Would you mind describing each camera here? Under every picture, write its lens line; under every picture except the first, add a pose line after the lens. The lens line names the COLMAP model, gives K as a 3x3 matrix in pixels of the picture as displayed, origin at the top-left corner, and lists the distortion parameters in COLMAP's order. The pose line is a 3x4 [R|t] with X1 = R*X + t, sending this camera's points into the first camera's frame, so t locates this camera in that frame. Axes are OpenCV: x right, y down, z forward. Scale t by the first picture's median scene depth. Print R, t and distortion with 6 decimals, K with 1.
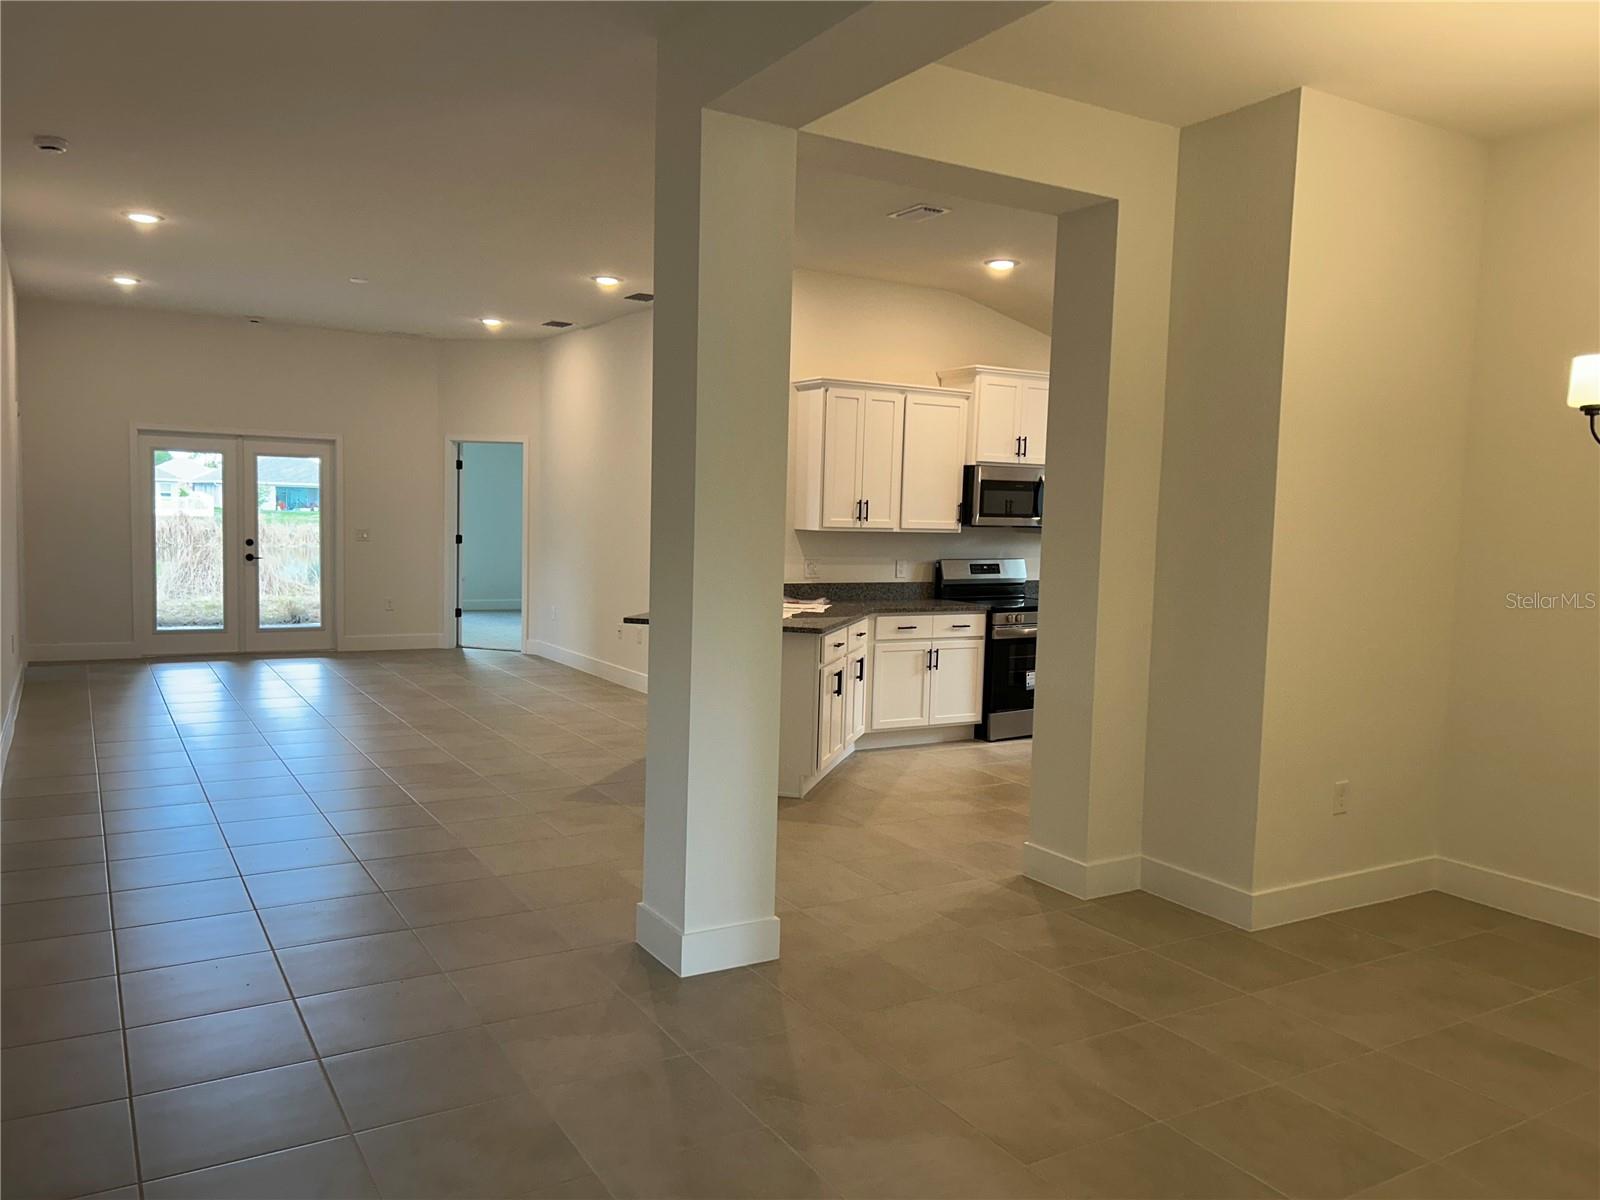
lens RADIAL K [[1207.5, 0, 793.8], [0, 1207.5, 615.1], [0, 0, 1]] dist [0.047714, -0.047898]
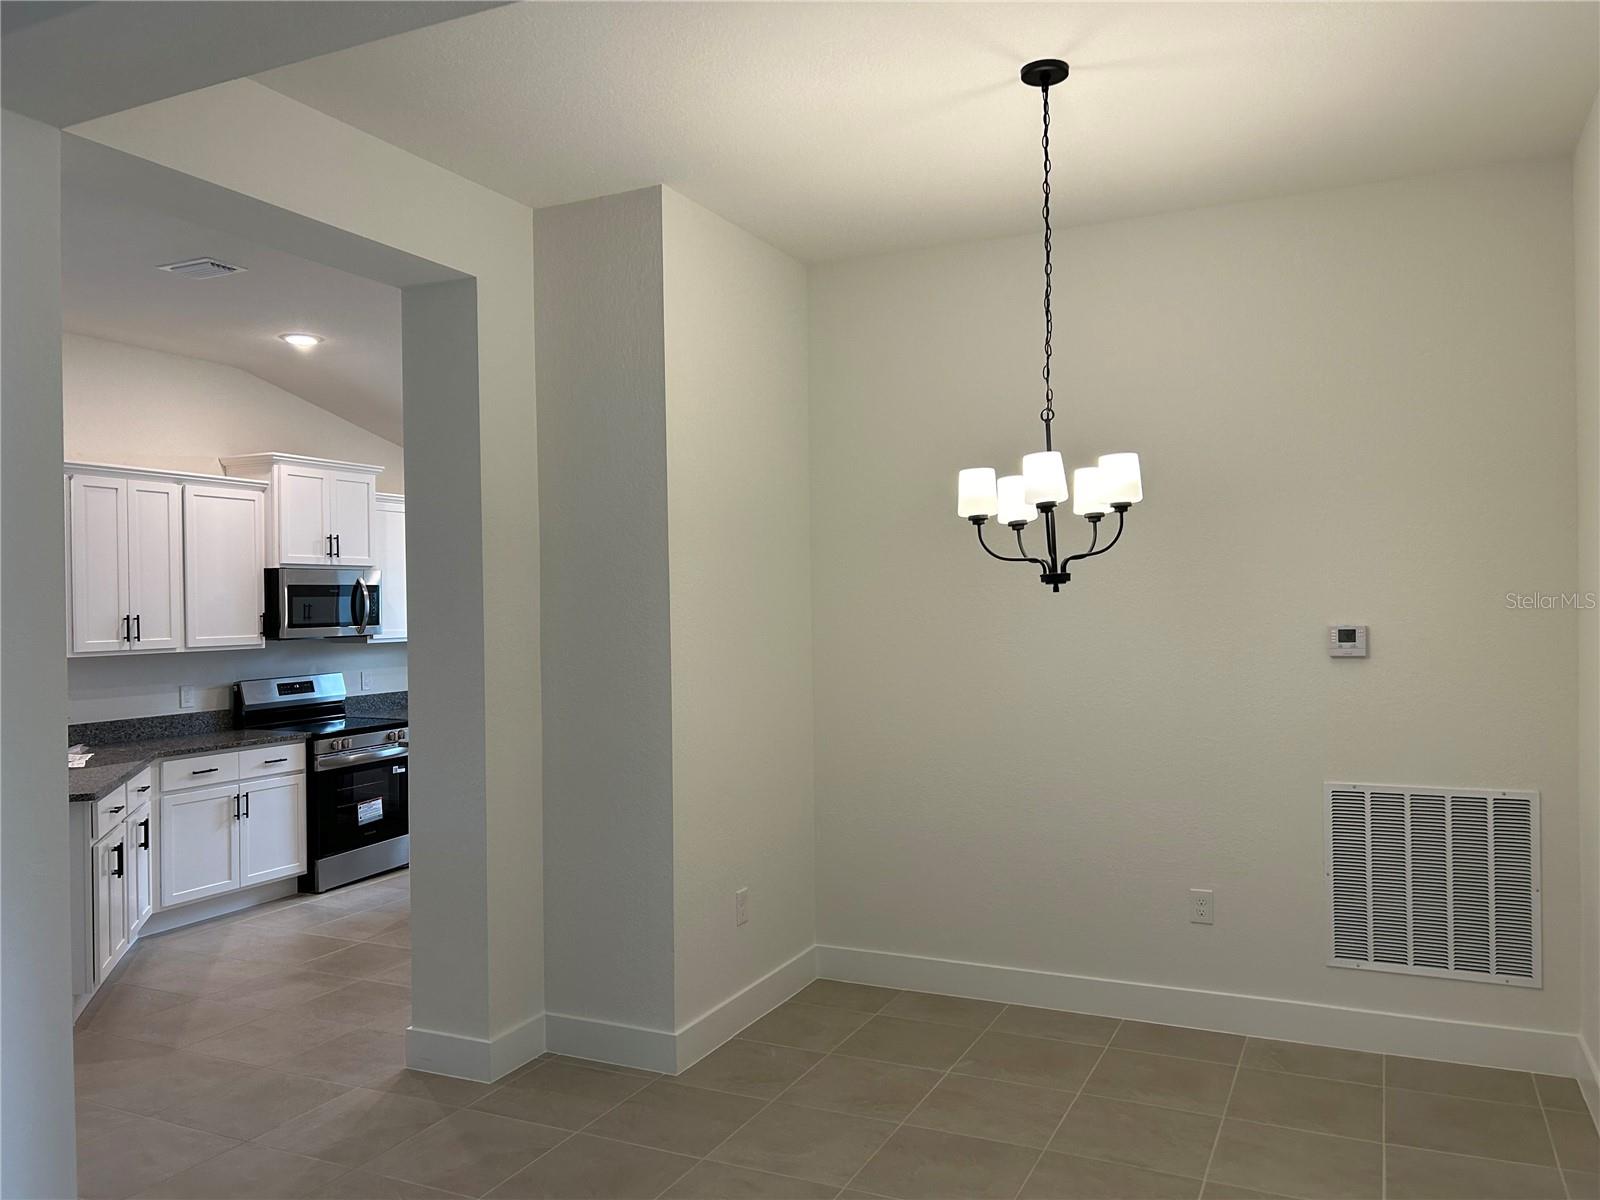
lens RADIAL K [[1207.5, 0, 800.5], [0, 1207.5, 605.6], [0, 0, 1]] dist [0.047714, -0.047898]
pose [[0.827249, -0.041615, 0.560292, -0.027284], [0.085949, 0.994889, -0.053006, -0.021477], [-0.555222, 0.092005, 0.826597, 0.094510]]
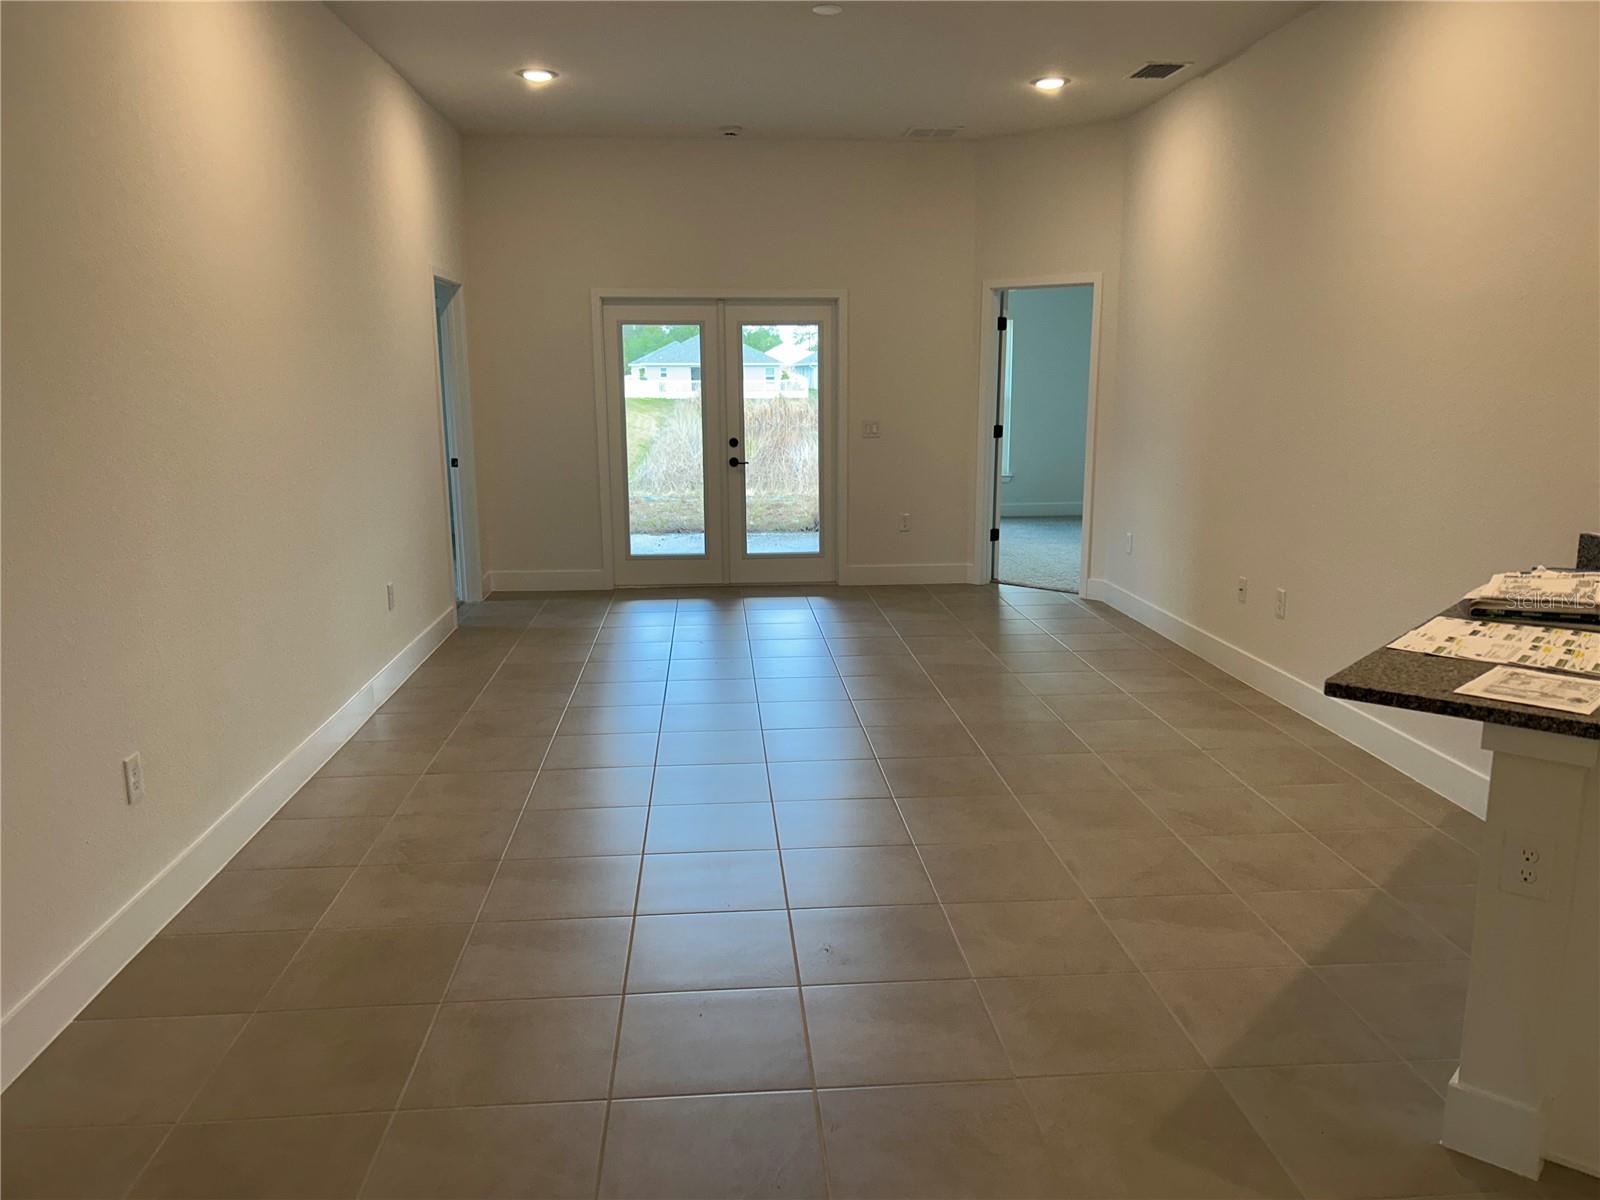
lens RADIAL K [[1207.5, 0, 815.0], [0, 1207.5, 648.3], [0, 0, 1]] dist [0.047714, -0.047898]
pose [[0.904671, 0.059411, -0.421948, -0.105663], [-0.003956, 0.991361, 0.131105, -0.047196], [0.426092, -0.116937, 0.897091, 0.485431]]
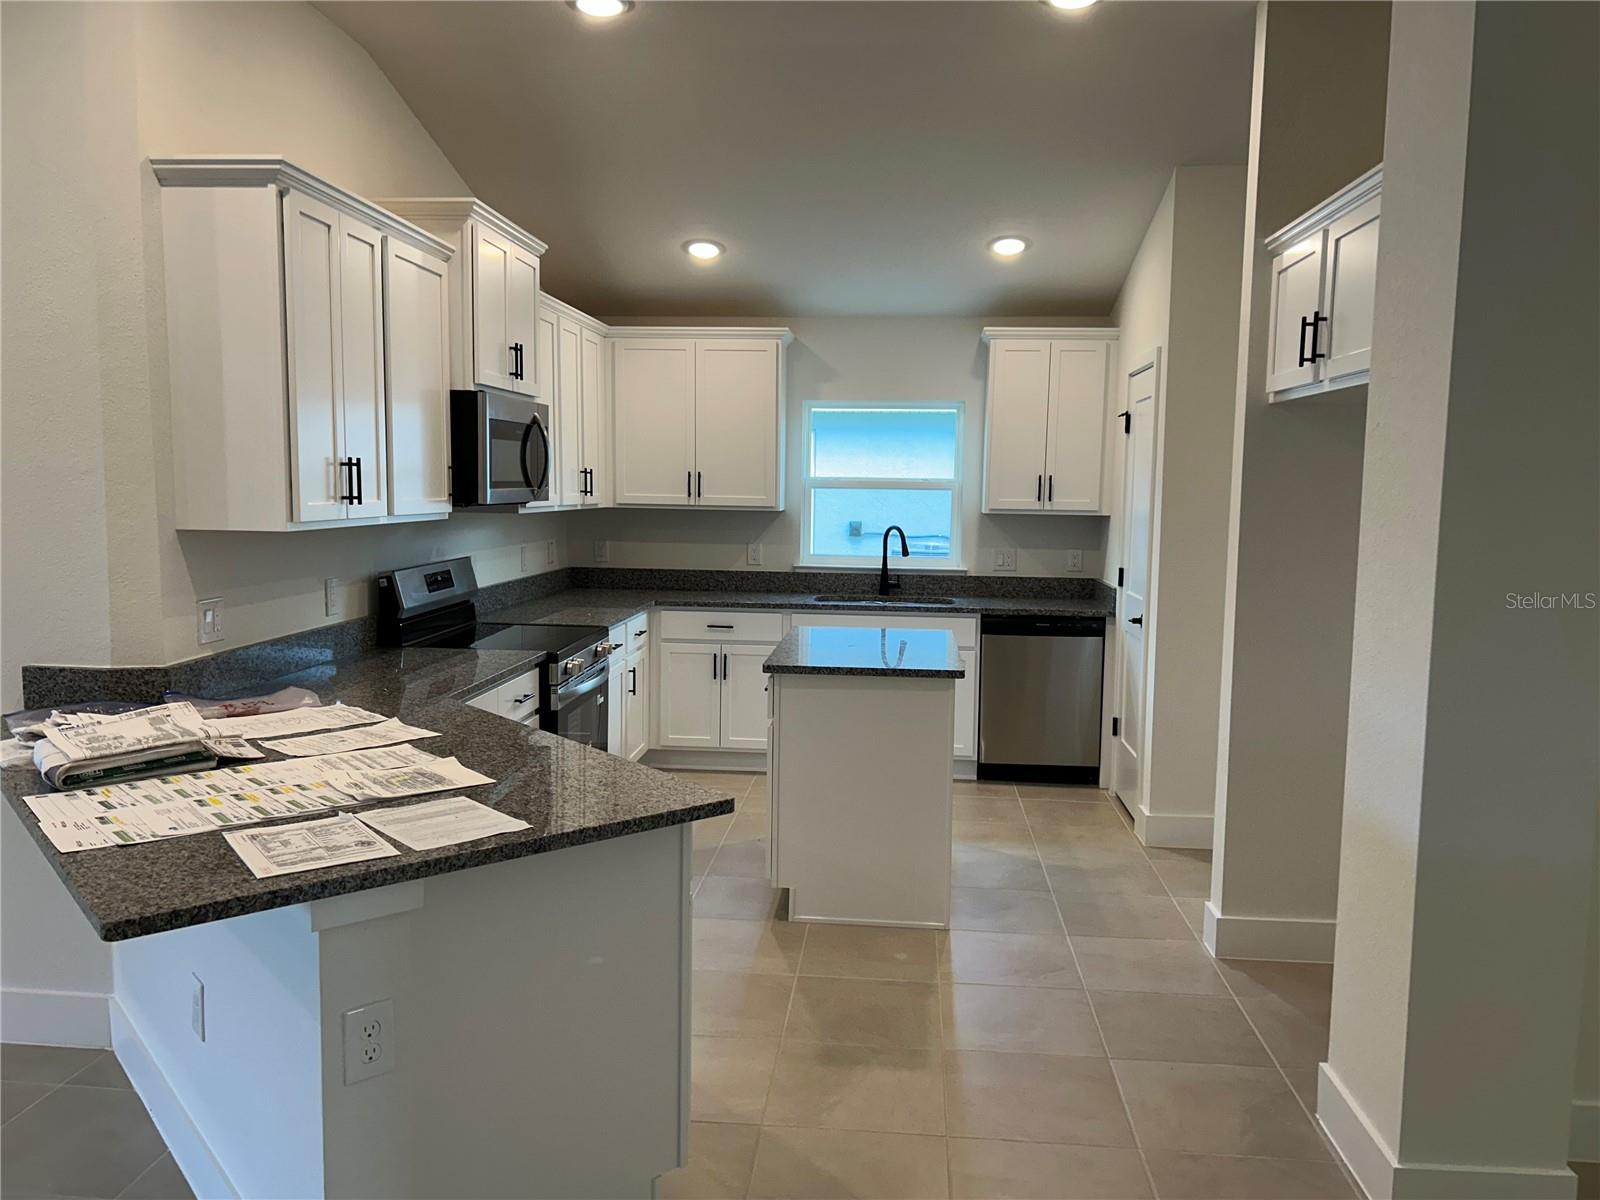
lens RADIAL K [[1207.5, 0, 797.6], [0, 1207.5, 609.9], [0, 0, 1]] dist [0.047714, -0.047898]
pose [[0.562008, -0.108712, 0.819956, -0.220155], [0.073609, 0.993965, 0.081330, -0.062359], [-0.823850, 0.014648, 0.566619, 0.592953]]
